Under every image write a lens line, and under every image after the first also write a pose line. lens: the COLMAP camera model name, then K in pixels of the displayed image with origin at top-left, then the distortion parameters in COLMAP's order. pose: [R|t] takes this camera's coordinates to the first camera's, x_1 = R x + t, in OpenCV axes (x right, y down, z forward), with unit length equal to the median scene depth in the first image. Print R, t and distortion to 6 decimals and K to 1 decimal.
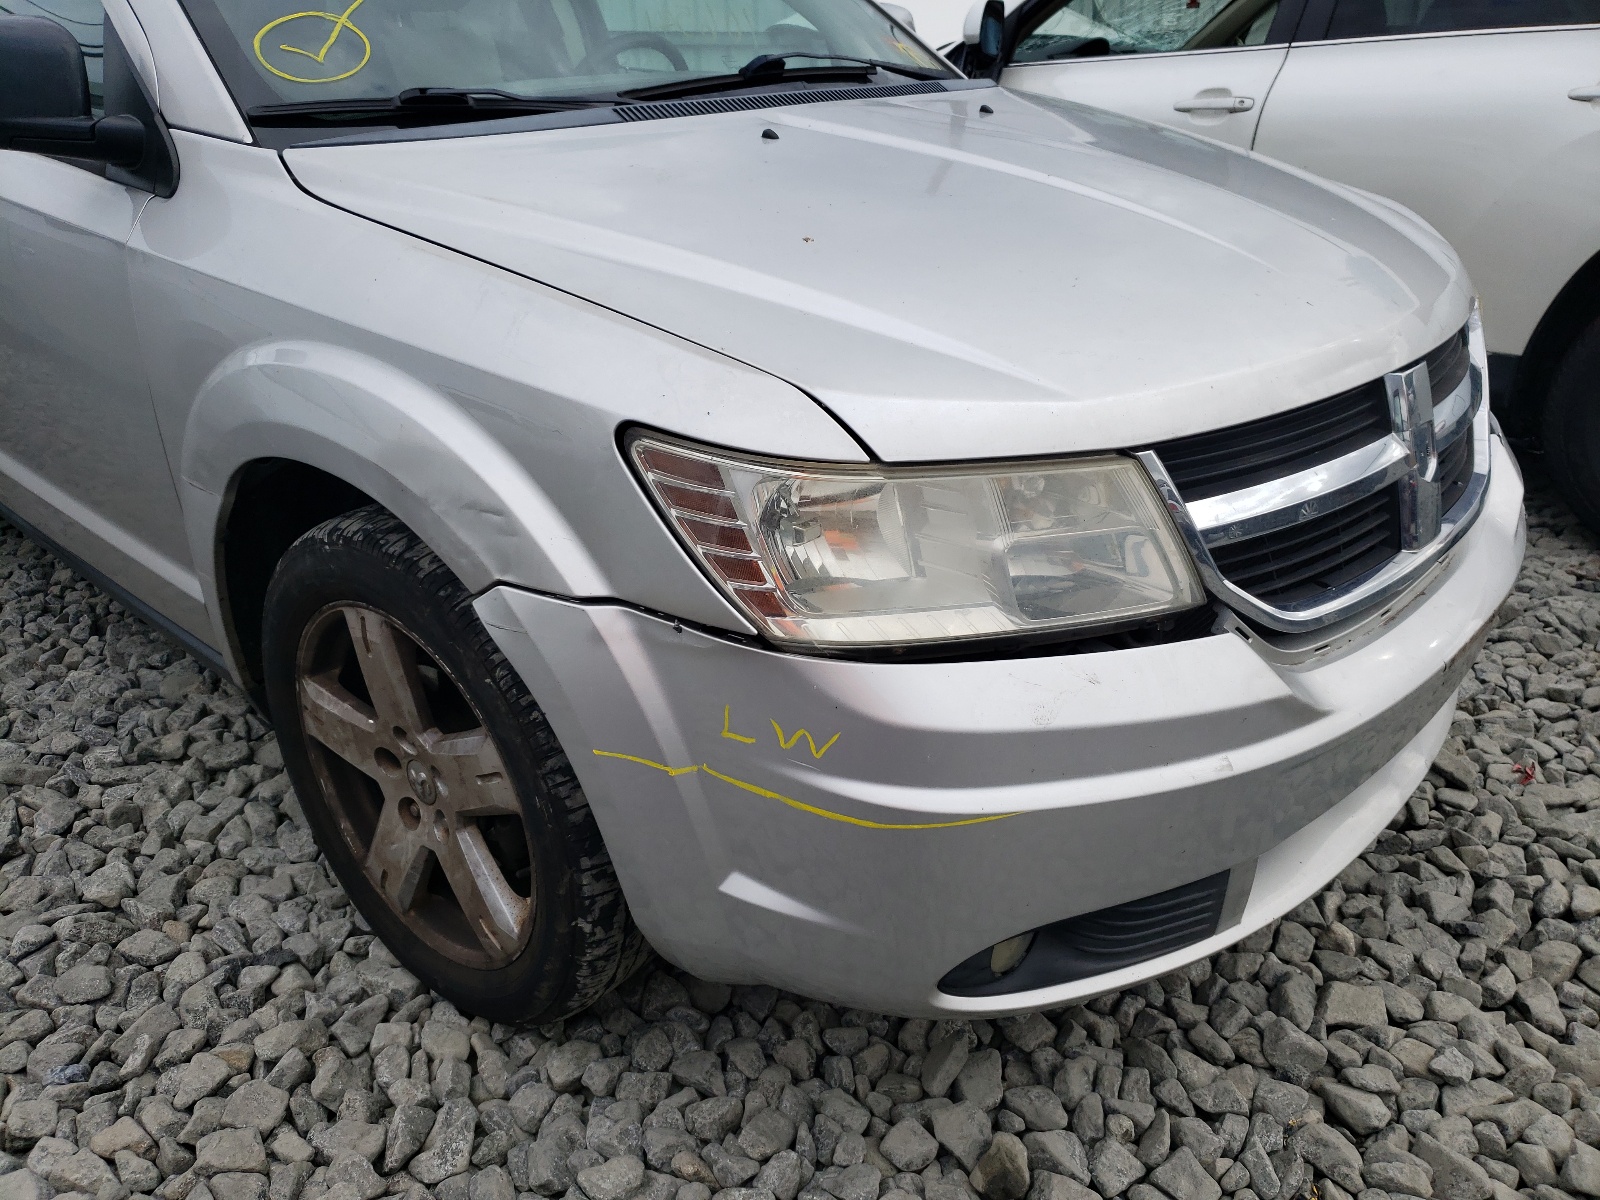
lens RADIAL K [[1289.3, 0, 800.0], [0, 1289.3, 600.0], [0, 0, 1]] dist [0.011334, 0.009787]
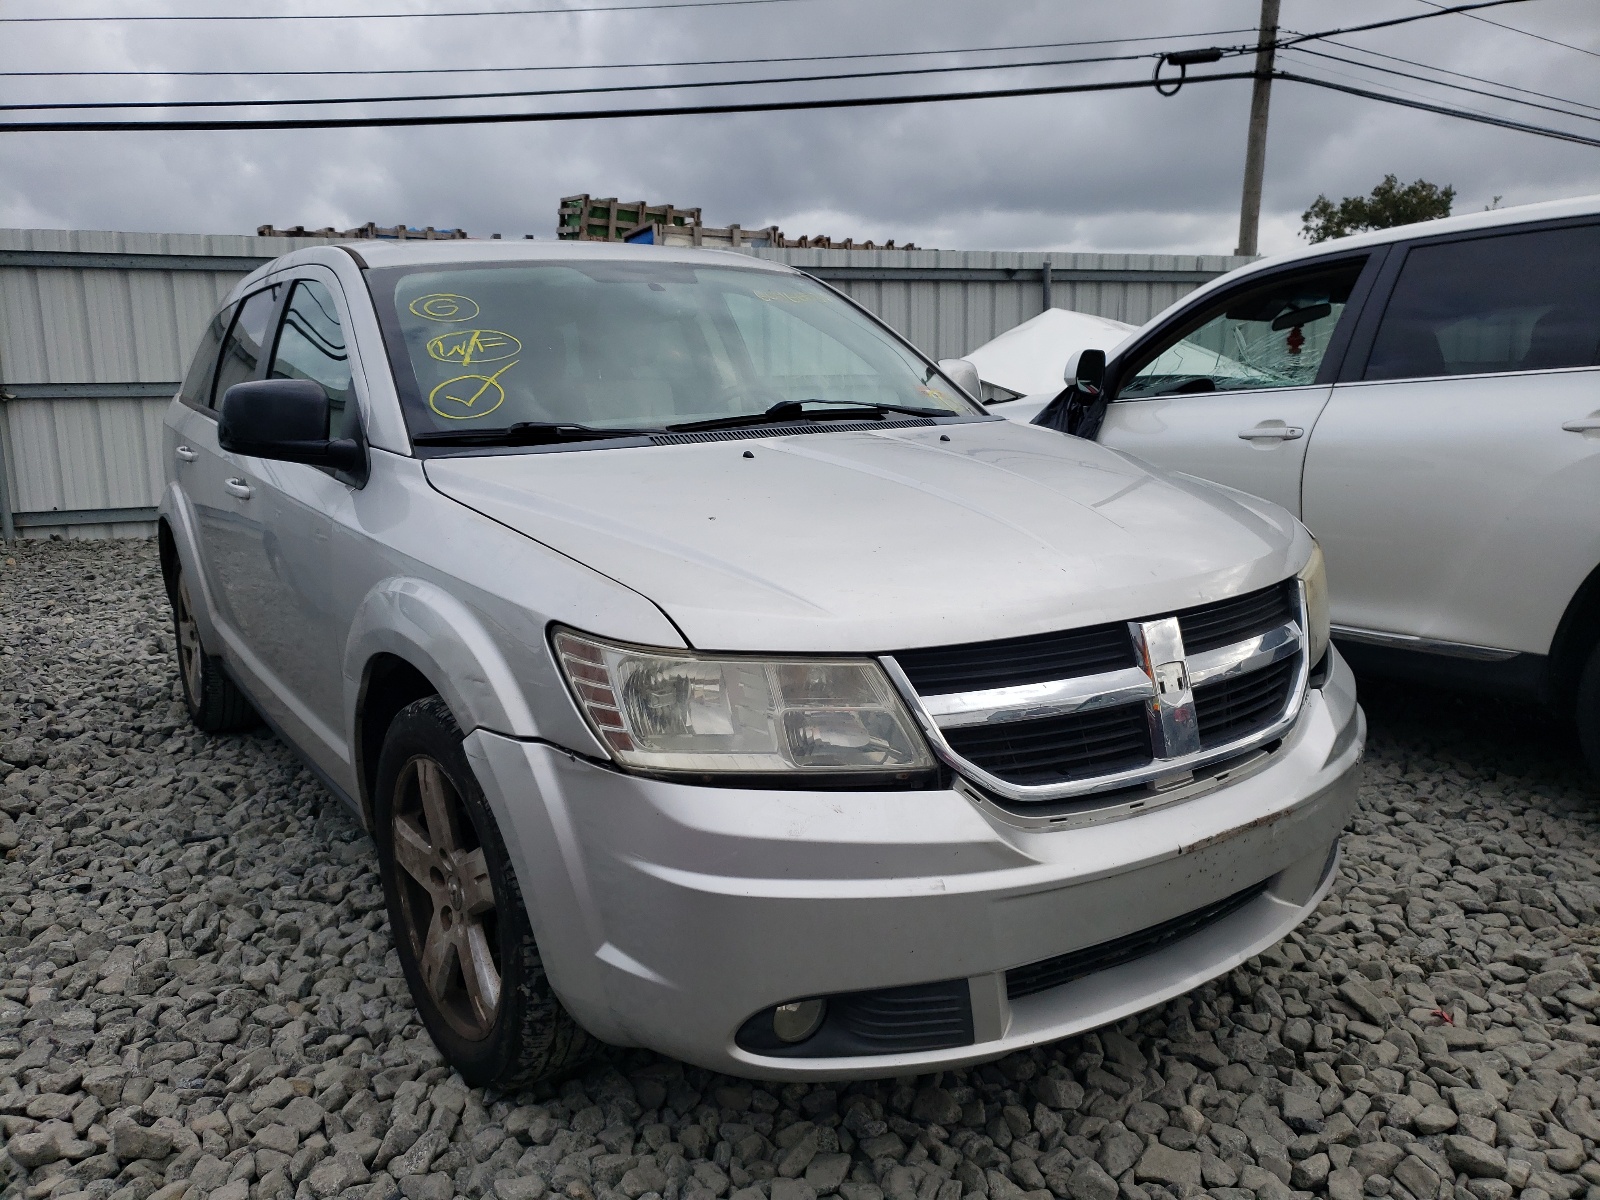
lens RADIAL K [[1338.4, 0, 800.0], [0, 1338.4, 600.0], [0, 0, 1]] dist [-0.007299, 0.056502]
pose [[0.970578, 0.030445, -0.238854, 0.381455], [-0.086831, 0.969484, -0.229264, 0.128013], [0.224585, 0.243259, 0.943603, -0.329871]]
